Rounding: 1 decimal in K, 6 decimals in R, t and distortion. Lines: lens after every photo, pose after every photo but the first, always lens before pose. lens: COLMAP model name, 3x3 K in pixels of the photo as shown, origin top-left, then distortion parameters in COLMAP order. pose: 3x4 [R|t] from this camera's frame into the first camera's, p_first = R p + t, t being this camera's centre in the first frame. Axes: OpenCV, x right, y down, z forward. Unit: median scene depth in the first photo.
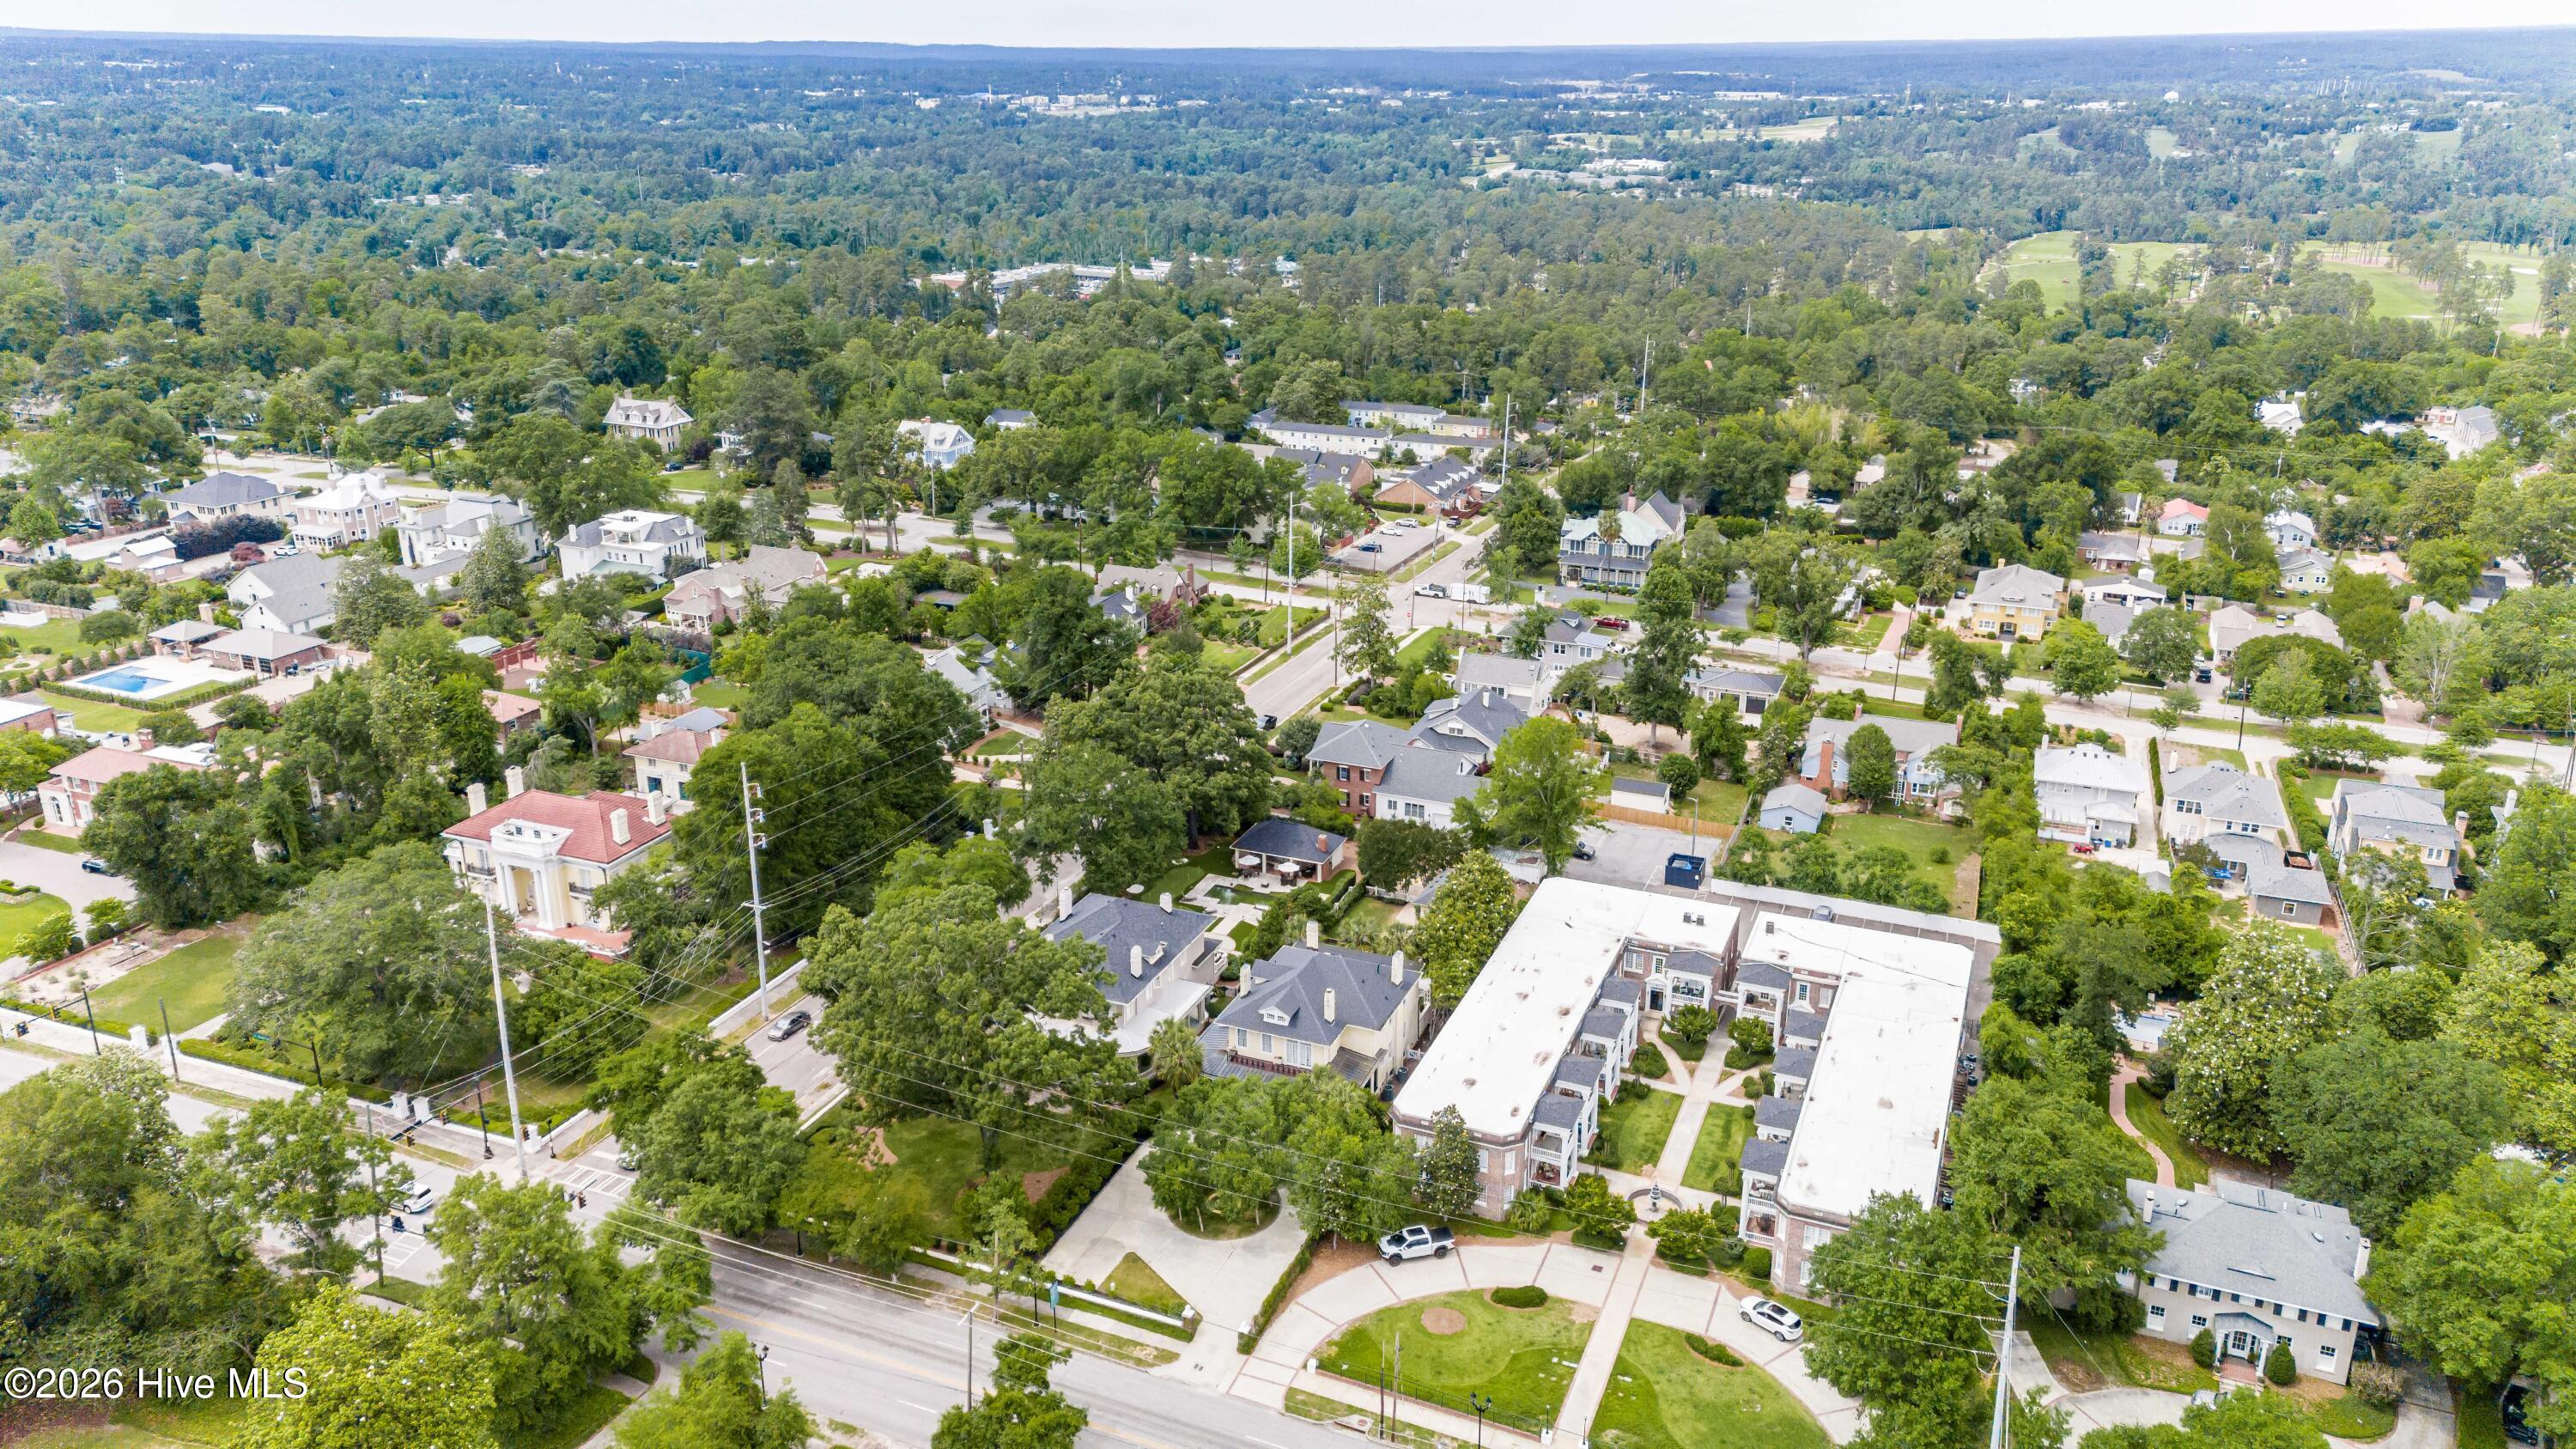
lens RADIAL K [[1896.4, 0, 1278.8], [0, 1896.4, 723.8], [0, 0, 1]] dist [0.130629, -0.049673]
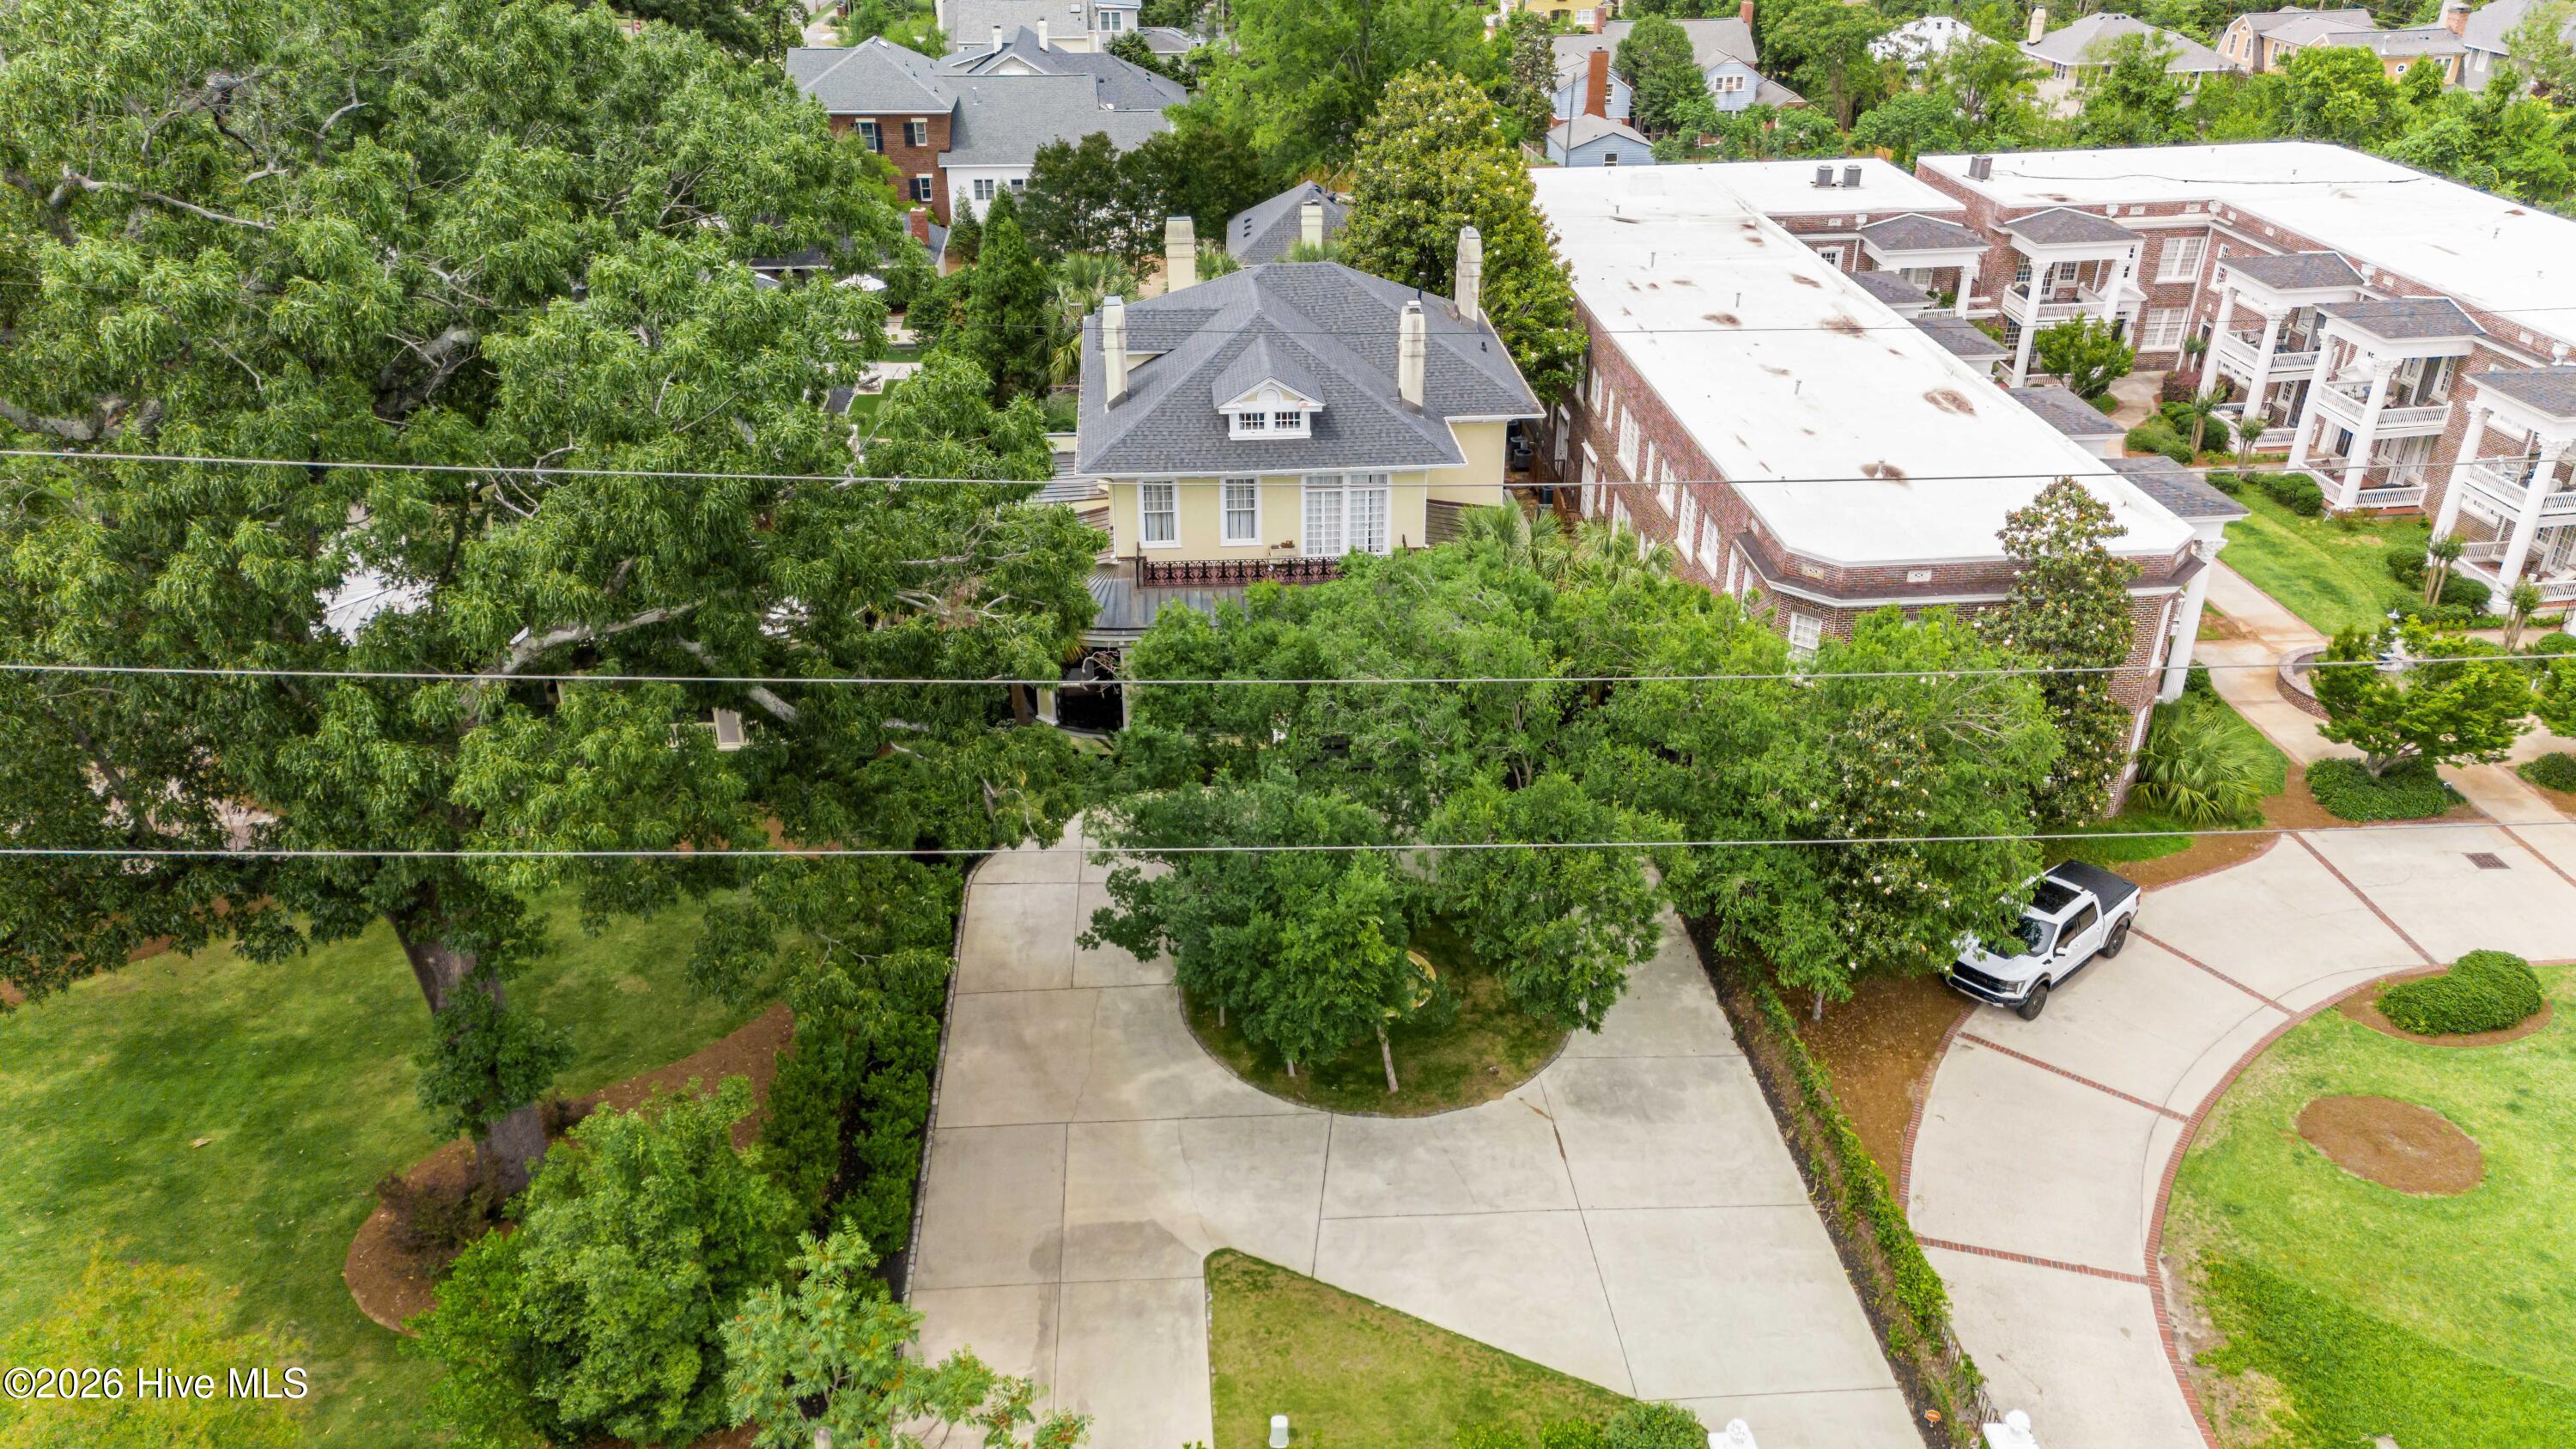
lens RADIAL K [[1896.4, 0, 1290.3], [0, 1896.4, 728.9], [0, 0, 1]] dist [0.130629, -0.049673]
pose [[0.891340, -0.213696, 0.399808, -0.137989], [0.158446, 0.973158, 0.166907, 0.150929], [-0.424744, -0.085423, 0.901274, 0.693124]]
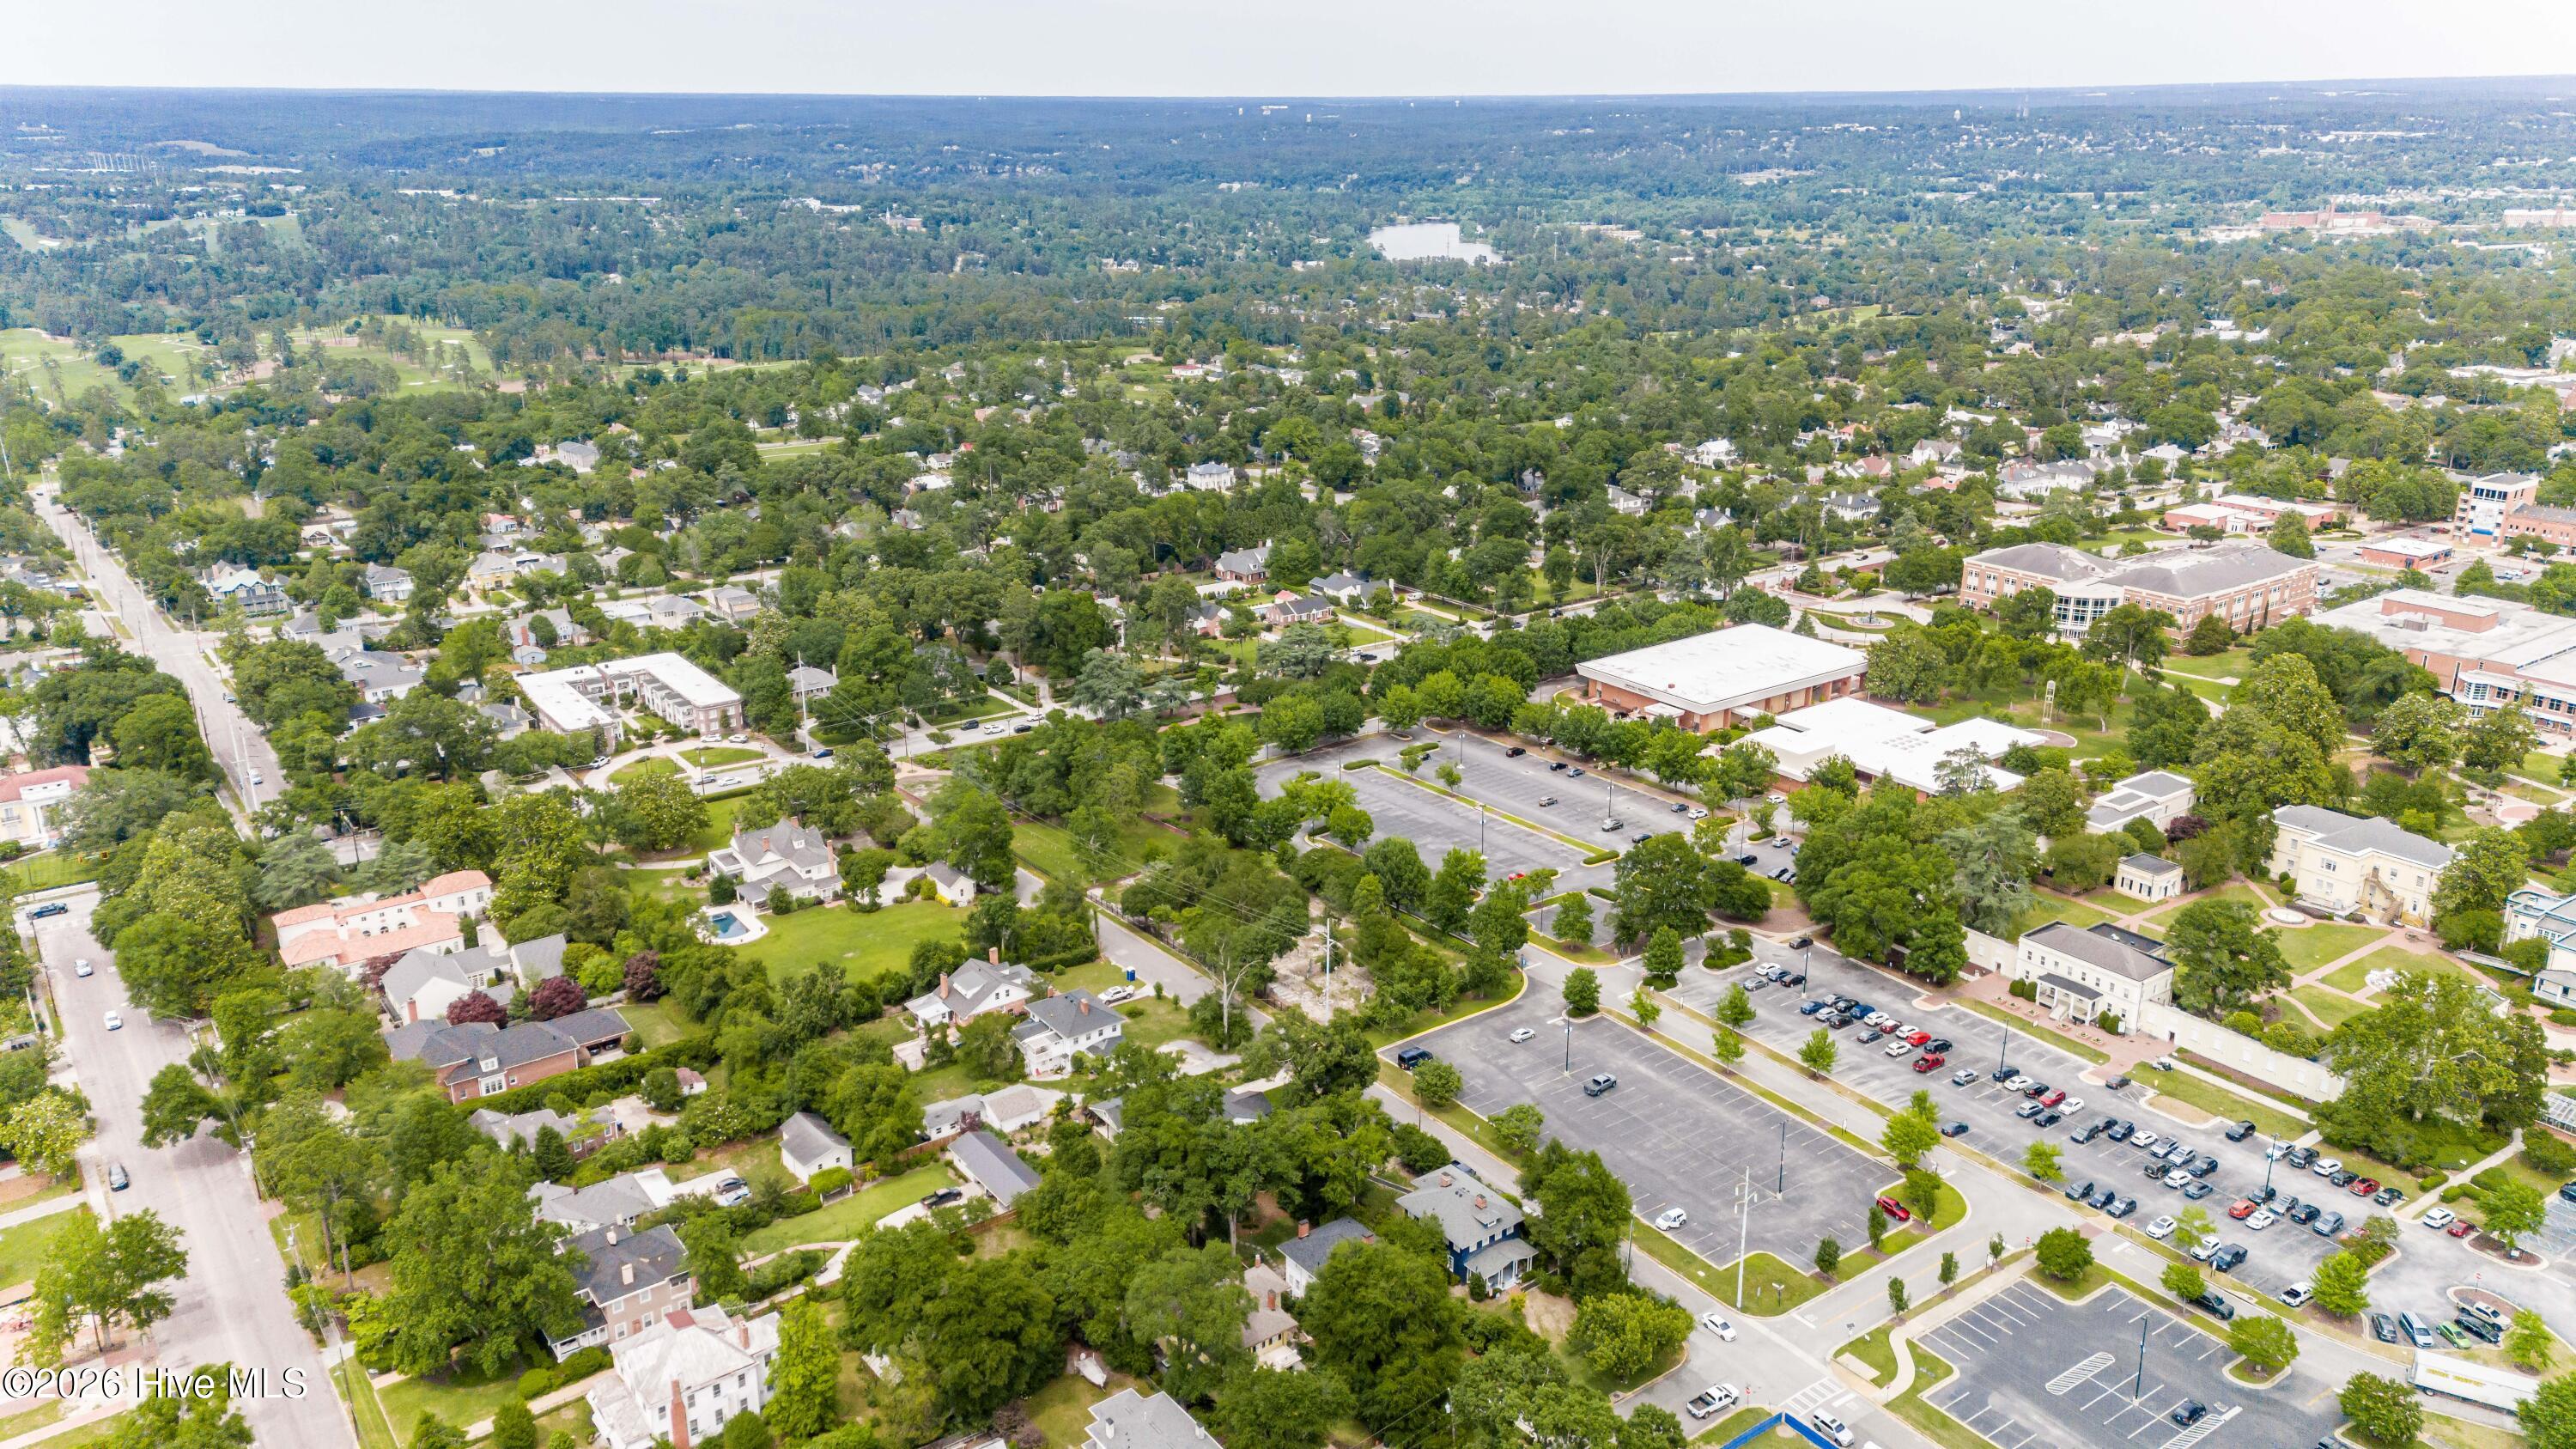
lens RADIAL K [[1896.4, 0, 1276.5], [0, 1896.4, 716.2], [0, 0, 1]] dist [0.130629, -0.049673]
pose [[0.532499, -0.268164, 0.802828, -1.568012], [0.290124, 0.948855, 0.124507, 0.122430], [-0.795156, 0.166620, 0.583065, -1.424138]]
